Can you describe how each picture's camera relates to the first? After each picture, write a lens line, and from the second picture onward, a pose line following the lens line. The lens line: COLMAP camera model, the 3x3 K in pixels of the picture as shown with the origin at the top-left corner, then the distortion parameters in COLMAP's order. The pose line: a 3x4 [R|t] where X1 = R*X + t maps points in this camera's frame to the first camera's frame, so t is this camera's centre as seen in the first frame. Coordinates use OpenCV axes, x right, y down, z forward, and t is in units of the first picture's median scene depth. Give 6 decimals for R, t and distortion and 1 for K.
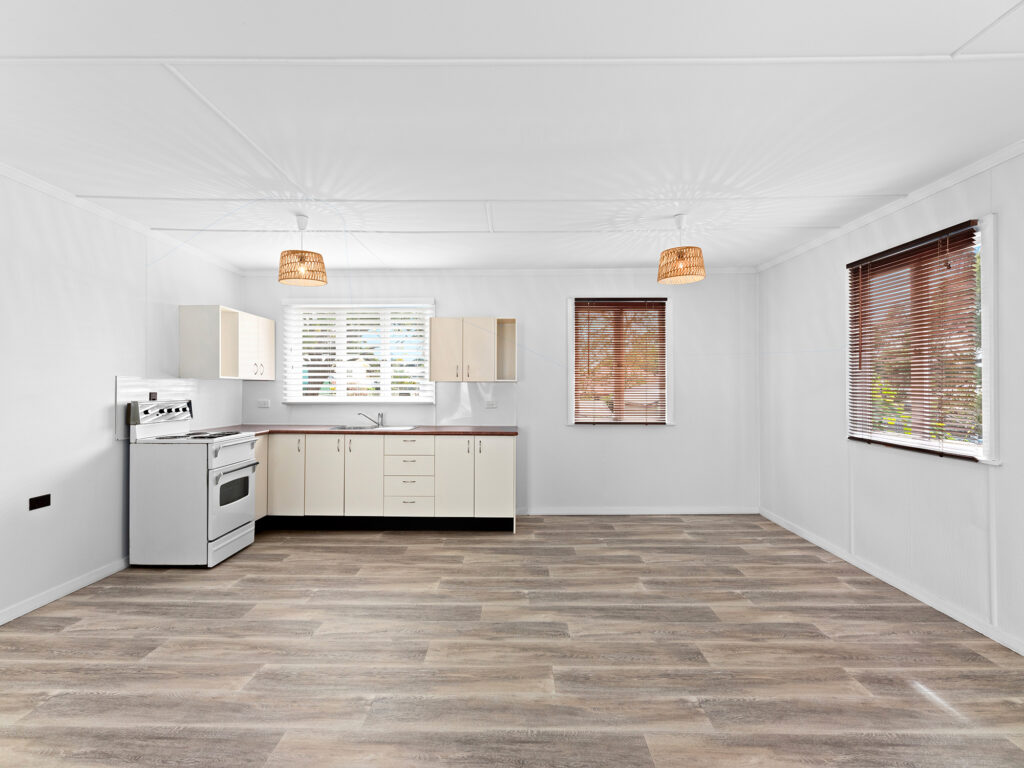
lens RADIAL K [[469.0, 0, 509.8], [0, 469.0, 396.1], [0, 0, 1]] dist [-0.010548, 0.001381]
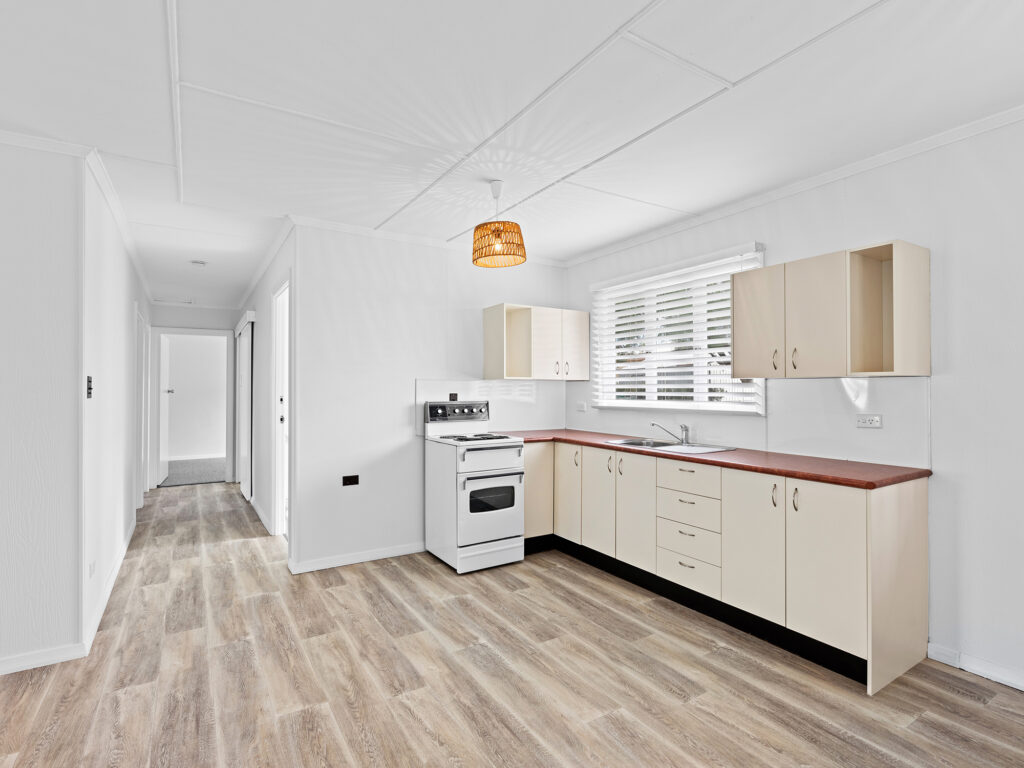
lens RADIAL K [[520.4, 0, 518.5], [0, 520.4, 388.2], [0, 0, 1]] dist [0.022036, -0.000033]
pose [[0.531960, -0.003334, -0.846763, 0.265025], [-0.014627, 0.999807, -0.013126, -0.004936], [0.846643, 0.019368, 0.531808, 0.399640]]
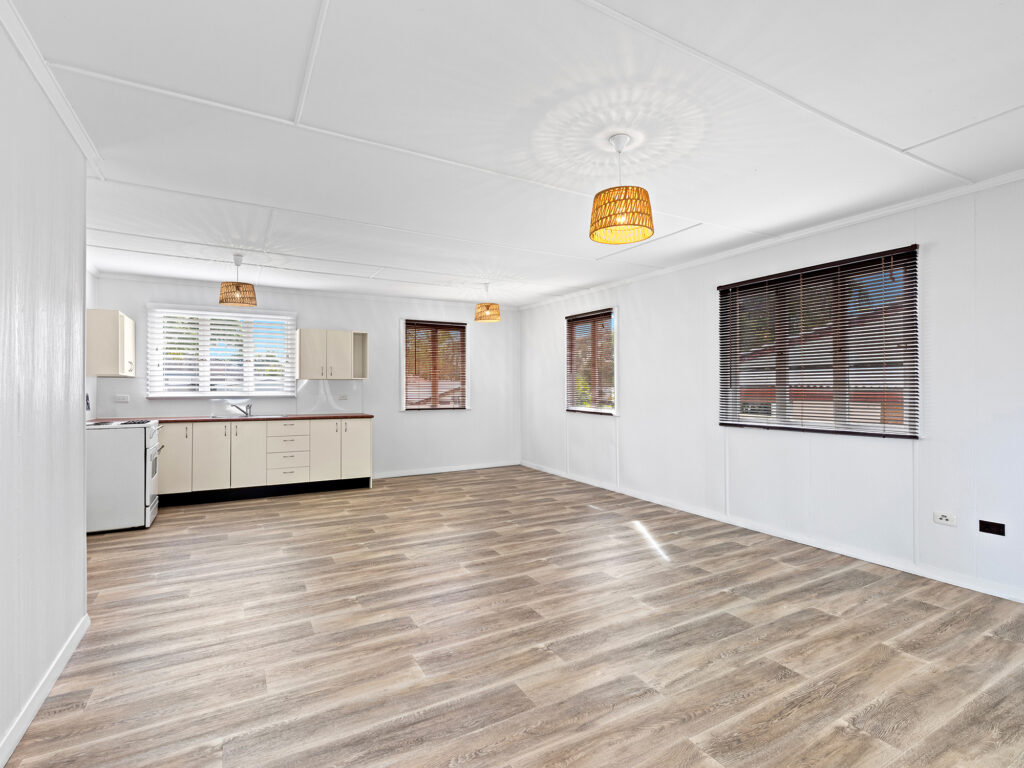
lens RADIAL K [[520.4, 0, 518.5], [0, 520.4, 388.2], [0, 0, 1]] dist [0.022036, -0.000033]
pose [[0.869690, -0.004427, 0.493578, -0.358117], [0.008671, 0.999942, -0.006310, 0.008638], [-0.493522, 0.009767, 0.869679, -0.547856]]
